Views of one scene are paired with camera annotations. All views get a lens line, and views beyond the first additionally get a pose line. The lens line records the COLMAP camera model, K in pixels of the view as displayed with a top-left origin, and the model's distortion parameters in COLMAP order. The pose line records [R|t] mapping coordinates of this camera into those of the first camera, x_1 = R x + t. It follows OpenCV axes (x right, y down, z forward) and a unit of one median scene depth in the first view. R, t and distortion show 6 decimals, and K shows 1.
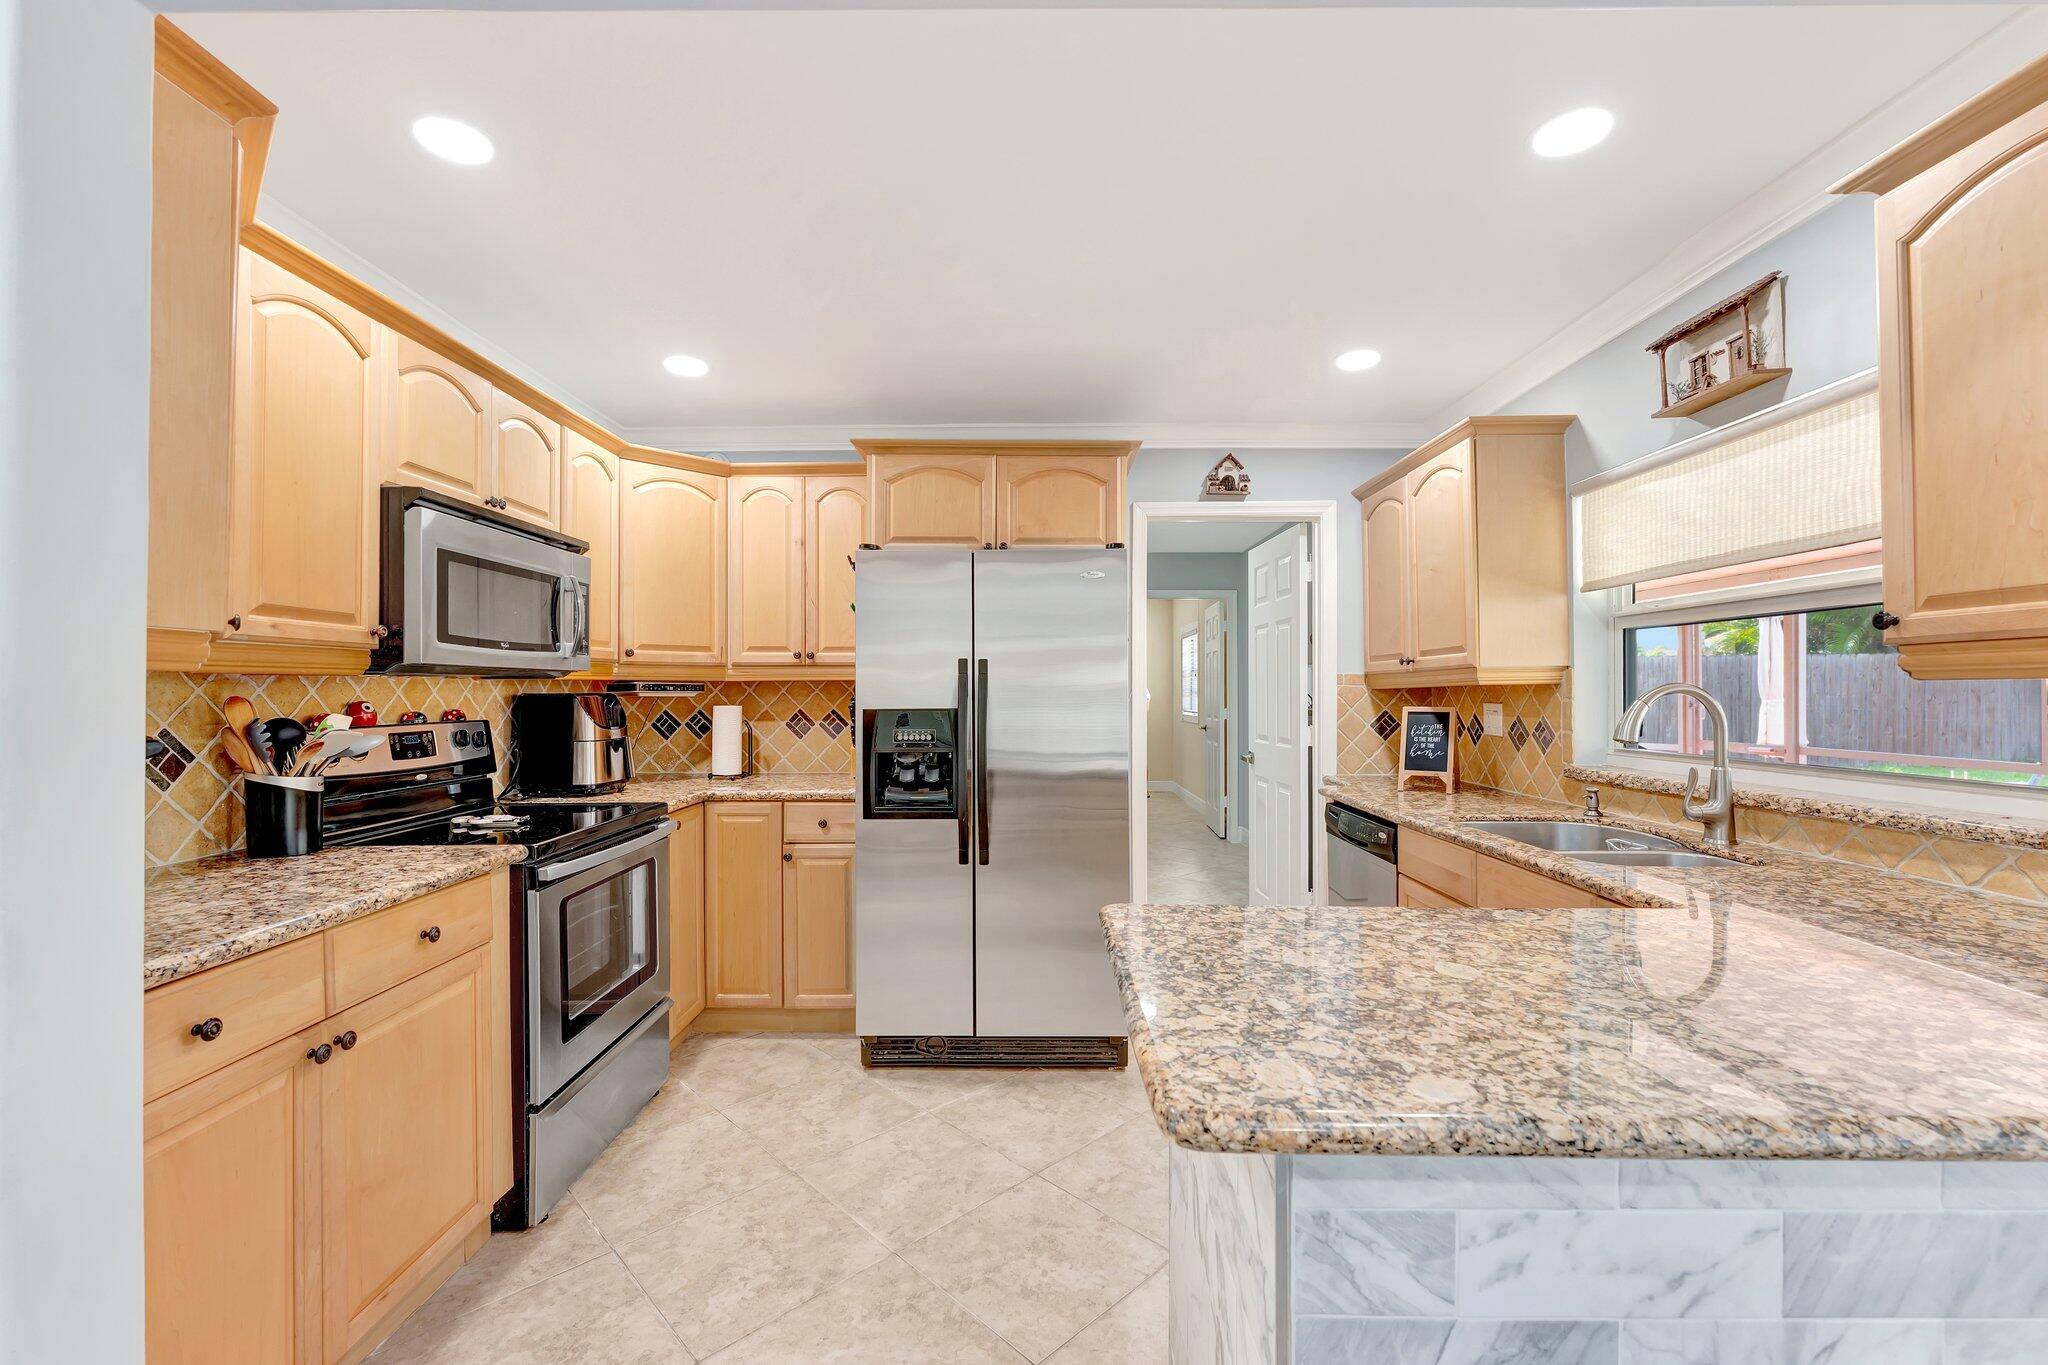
lens RADIAL K [[849.8, 0, 1025.7], [0, 849.8, 686.6], [0, 0, 1]] dist [-0.003545, -0.000449]
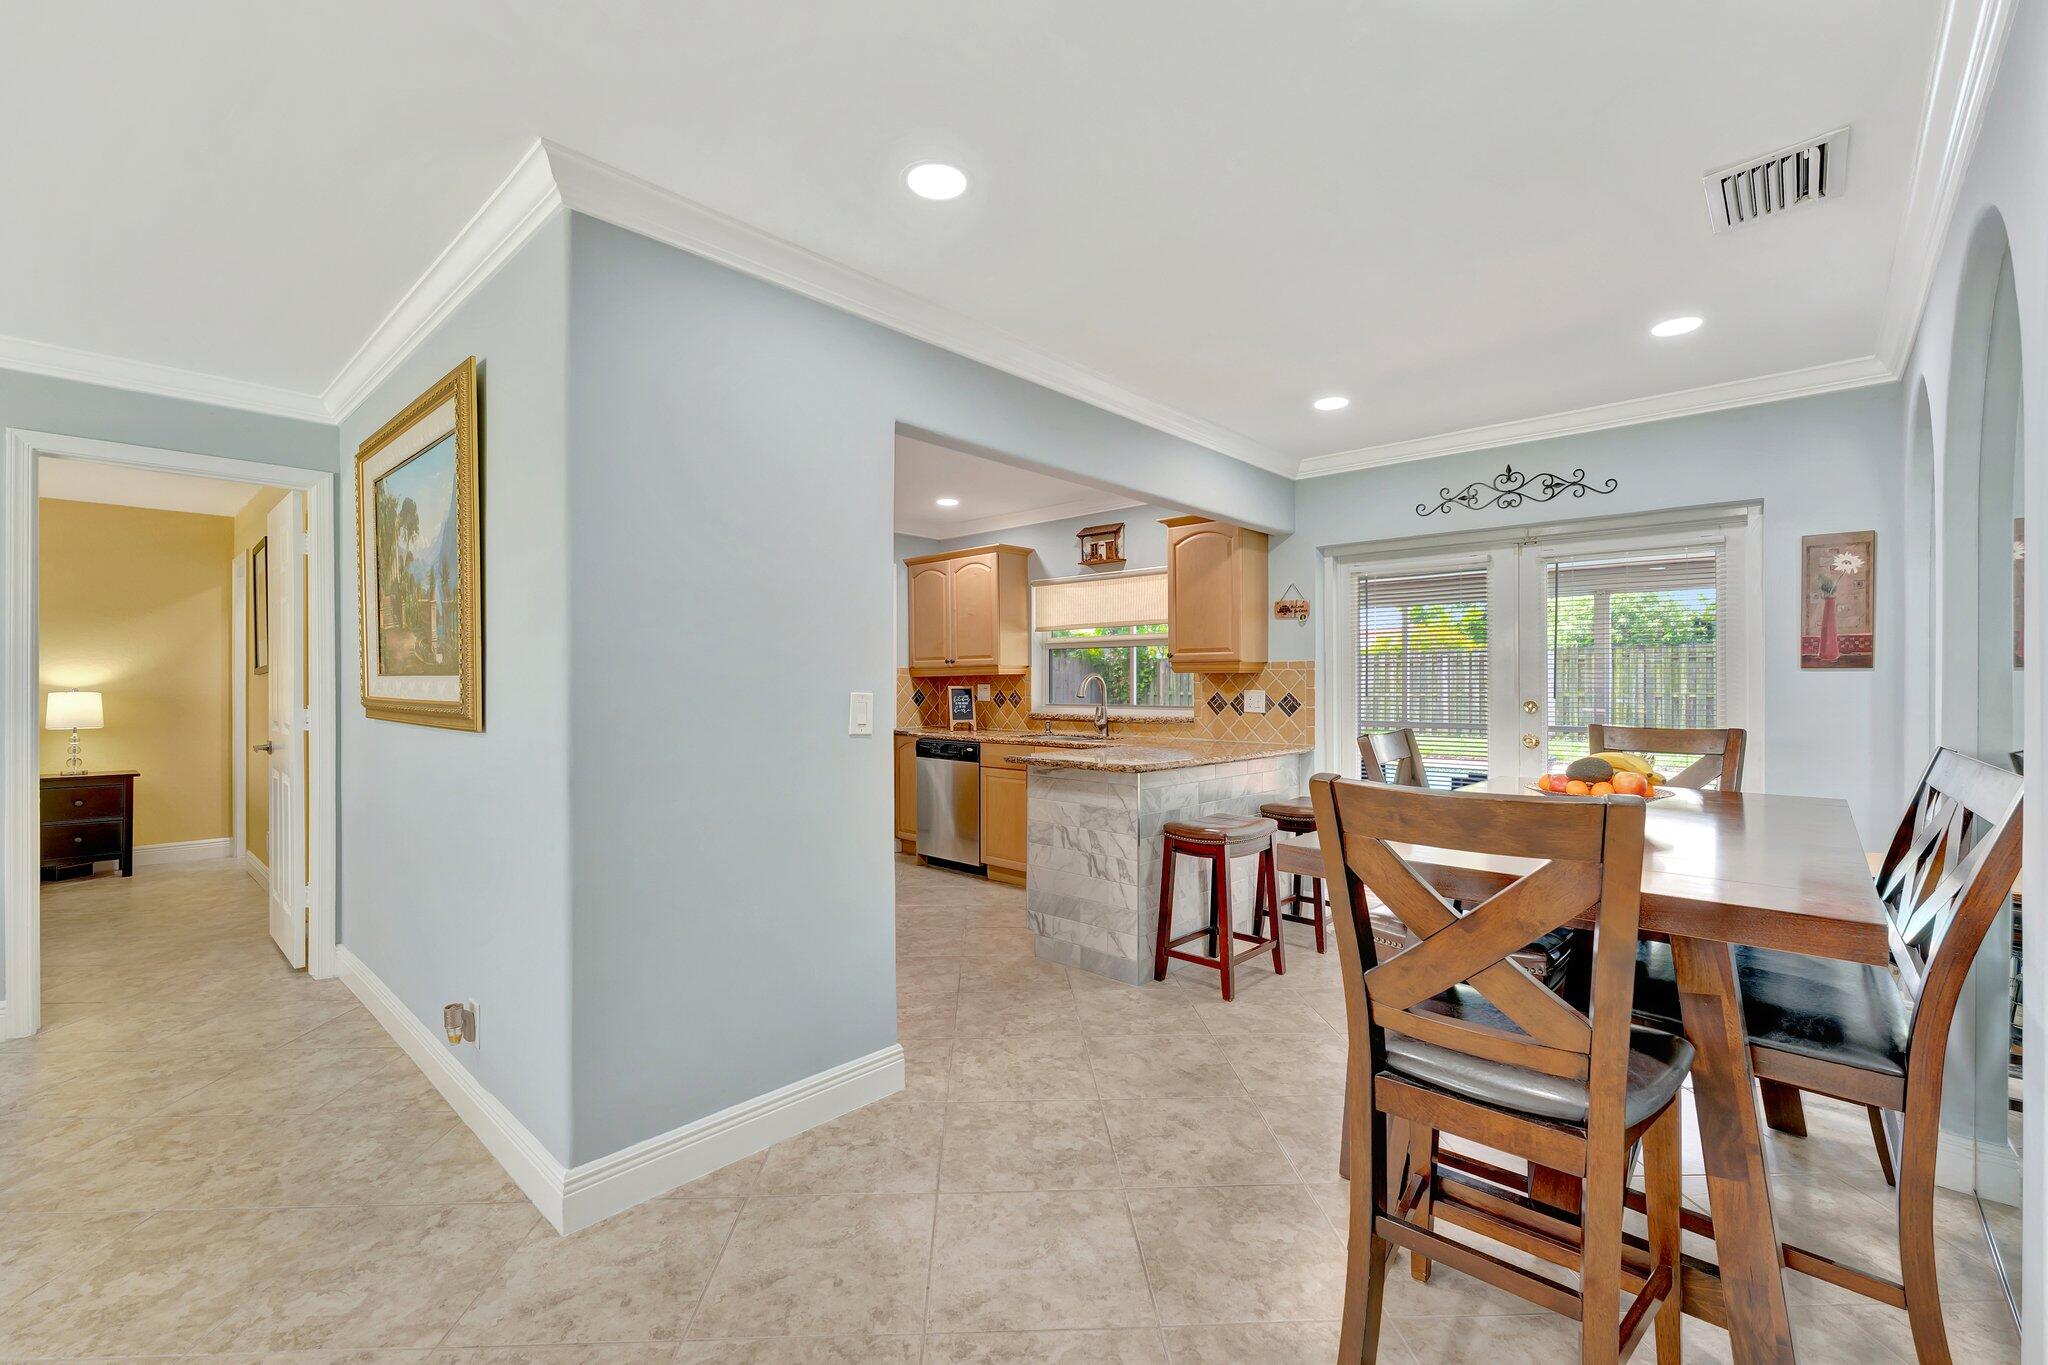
lens RADIAL K [[865.6, 0, 1024.0], [0, 865.6, 682.5], [0, 0, 1]] dist [0.000065, -0.000613]
pose [[0.673698, 0.000048, 0.739007, -0.951624], [-0.004036, 0.999985, 0.003615, 0.009426], [-0.738996, -0.005418, 0.673688, -0.441871]]
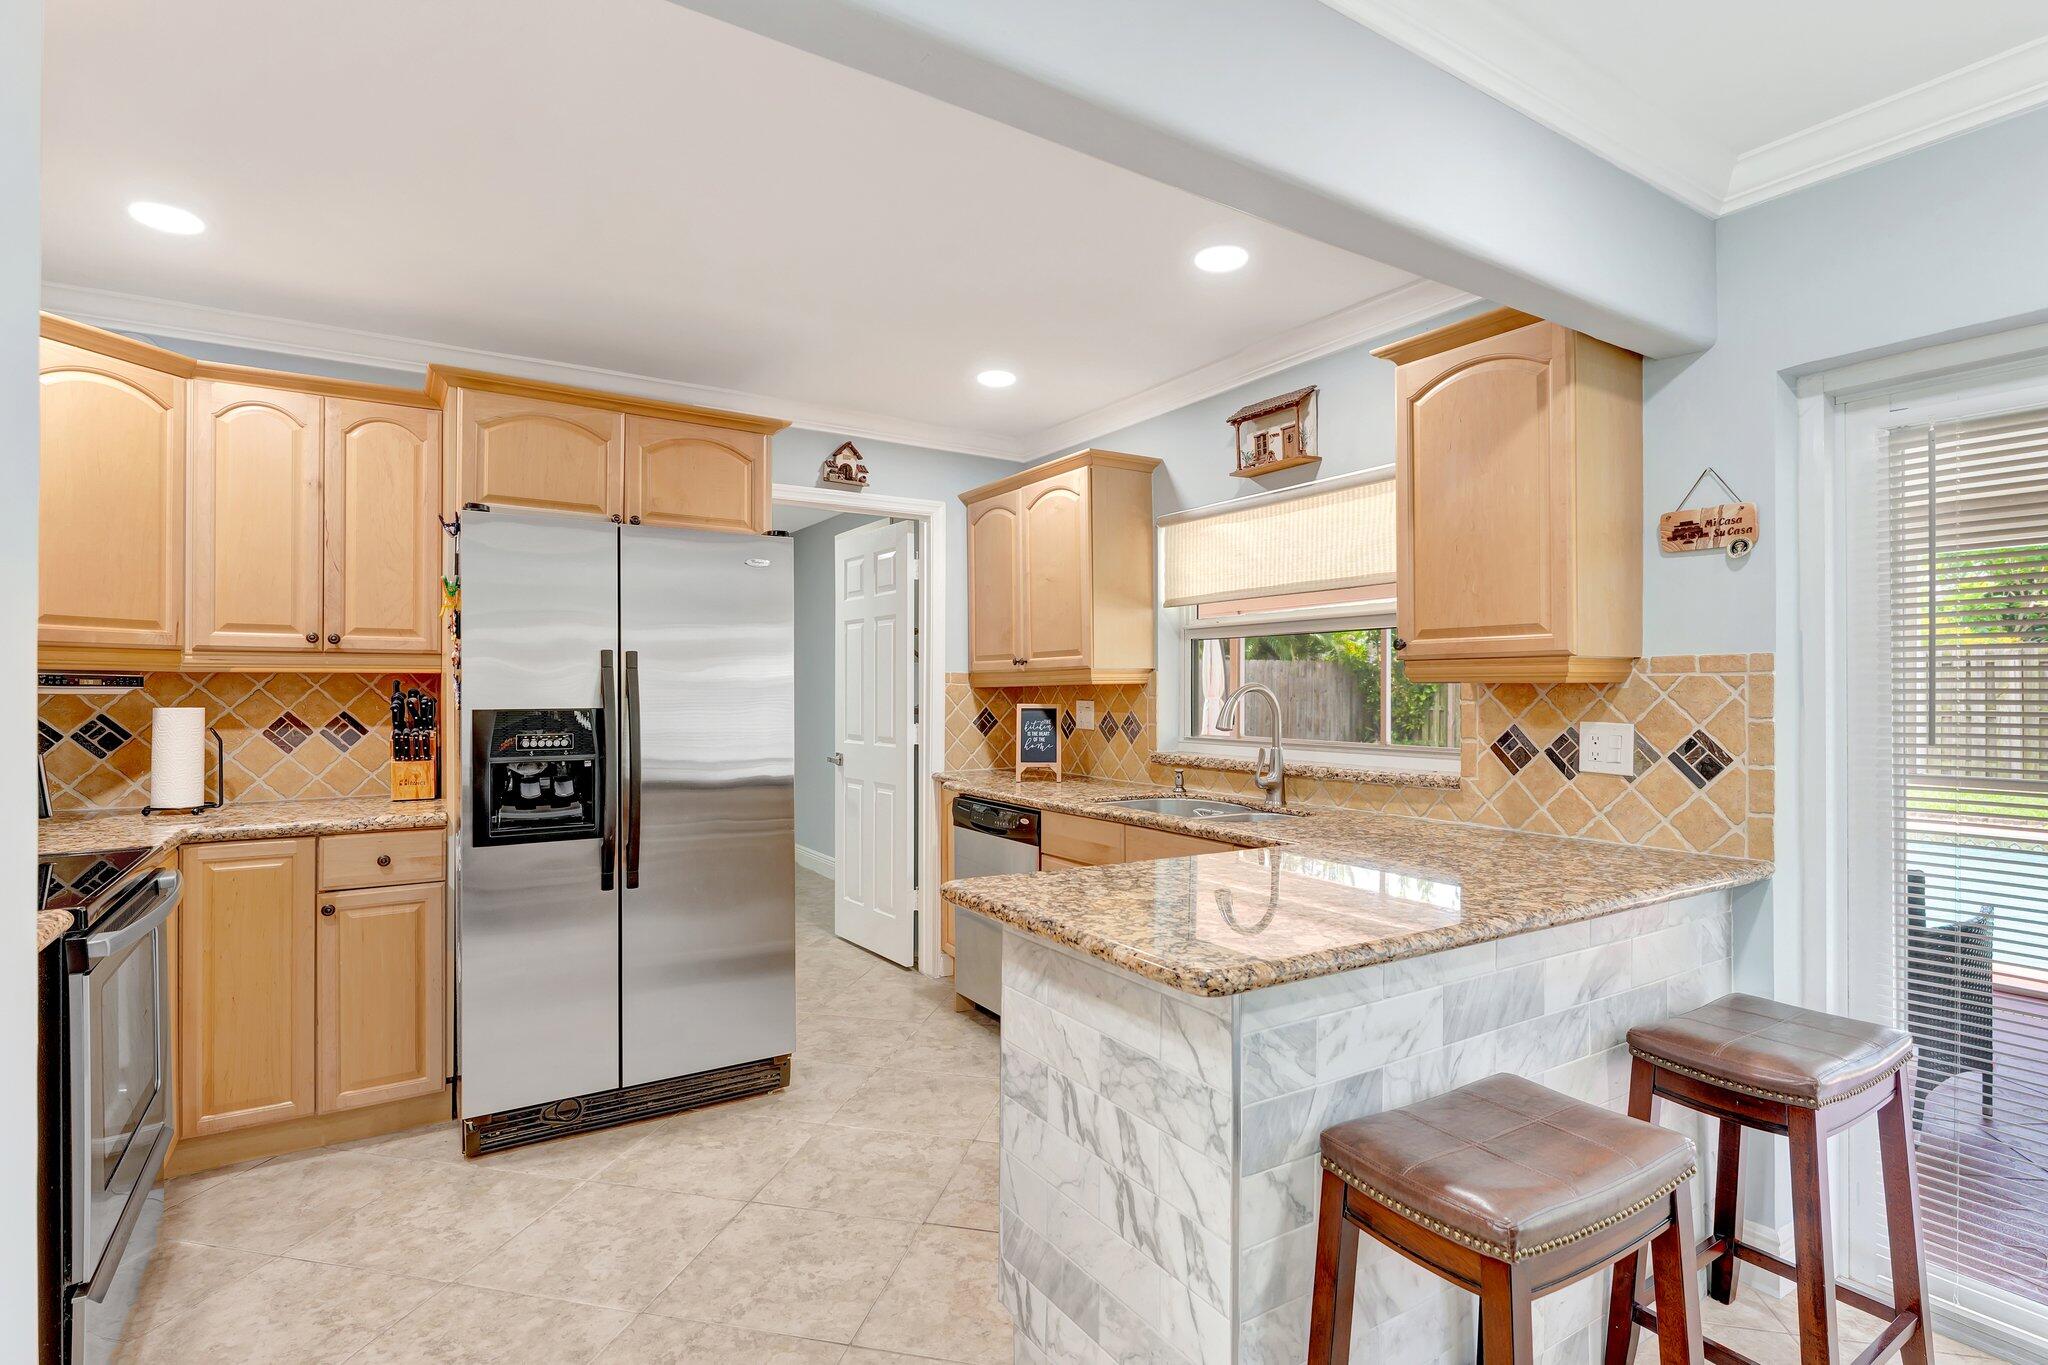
lens RADIAL K [[996.1, 0, 1028.6], [0, 996.1, 687.4], [0, 0, 1]] dist [0.001666, -0.000152]
pose [[0.836854, 0.004309, 0.547409, -0.266466], [-0.006327, 0.999978, 0.001801, 0.000391], [-0.547389, -0.004971, 0.836864, -0.071936]]
